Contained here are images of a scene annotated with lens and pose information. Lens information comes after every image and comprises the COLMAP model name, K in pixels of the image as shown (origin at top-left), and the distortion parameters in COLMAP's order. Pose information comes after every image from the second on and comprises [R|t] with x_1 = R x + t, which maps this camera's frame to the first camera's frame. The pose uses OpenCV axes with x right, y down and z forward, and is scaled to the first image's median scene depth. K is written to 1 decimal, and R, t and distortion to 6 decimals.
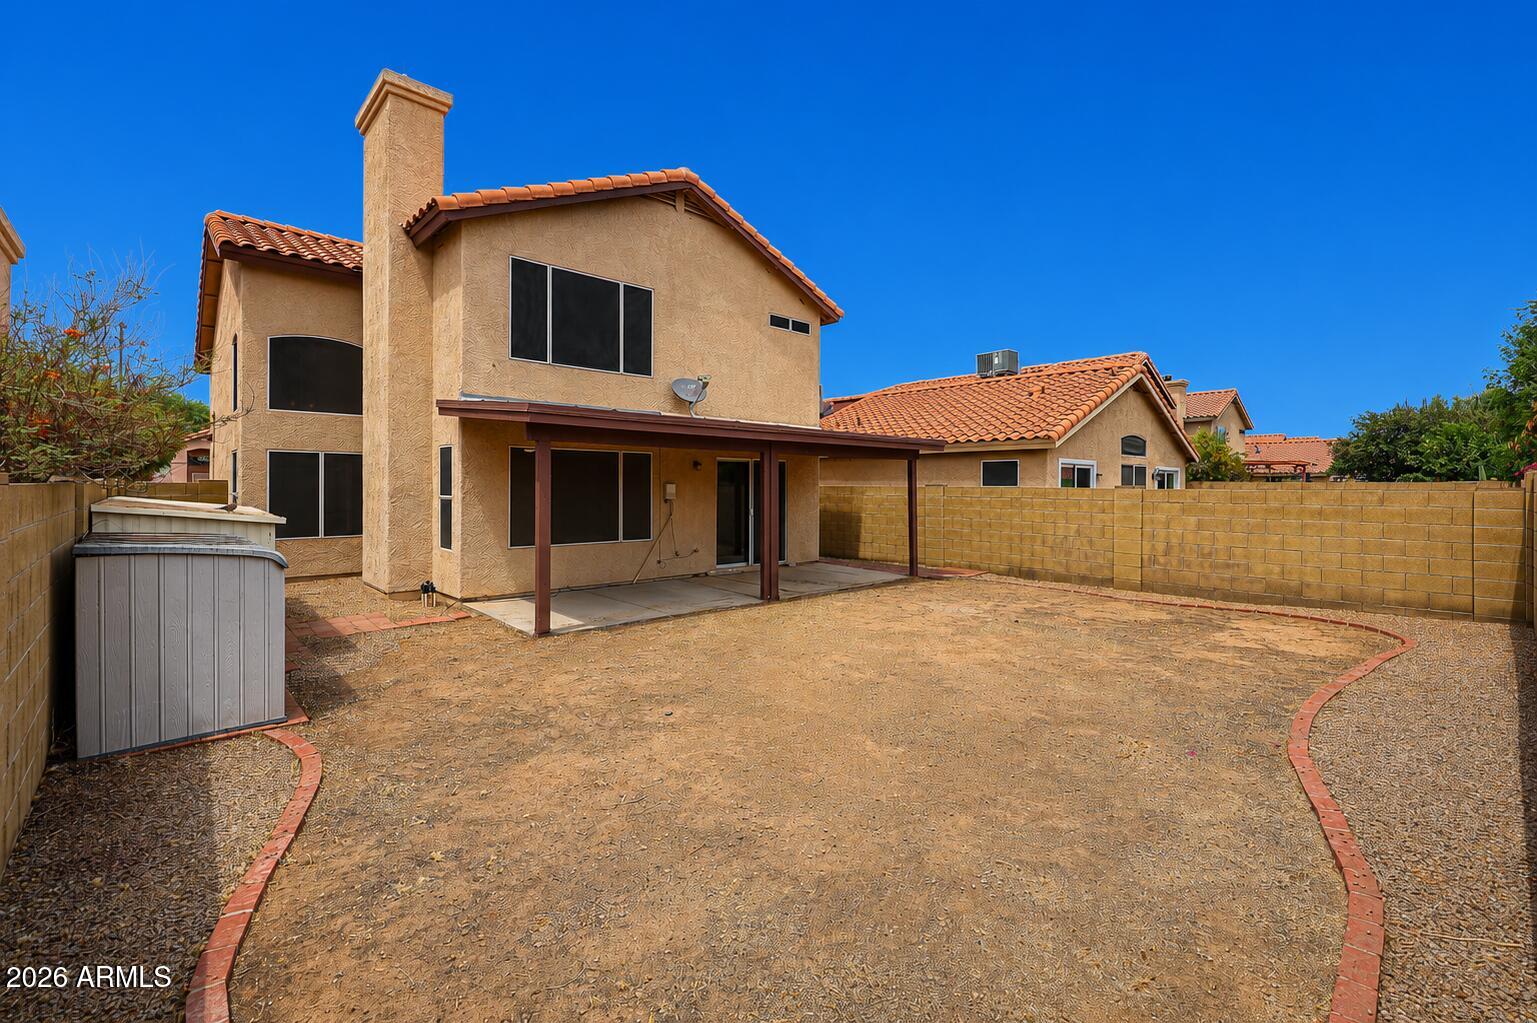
lens RADIAL K [[641.1, 0, 770.2], [0, 641.1, 499.2], [0, 0, 1]] dist [0.001951, 0.000526]
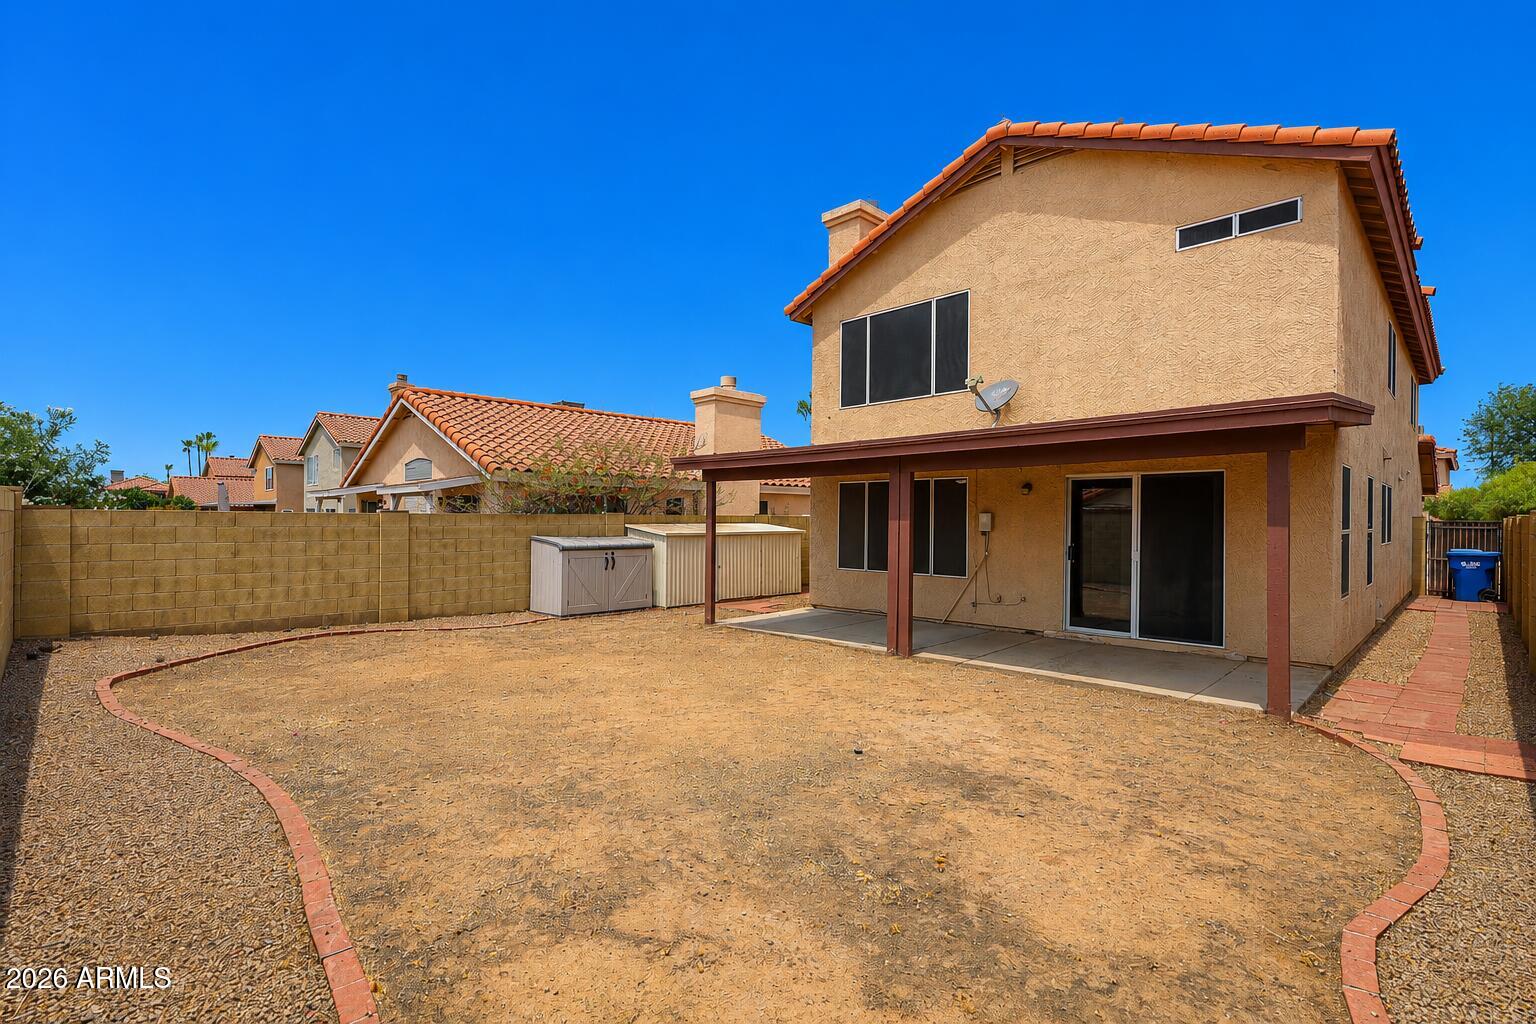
lens RADIAL K [[687.6, 0, 764.8], [0, 687.6, 517.6], [0, 0, 1]] dist [-0.001408, -0.000503]
pose [[0.054144, -0.005721, -0.998517, 0.730179], [-0.019502, 0.999787, -0.006786, -0.005699], [0.998343, 0.019841, 0.054021, 0.679833]]
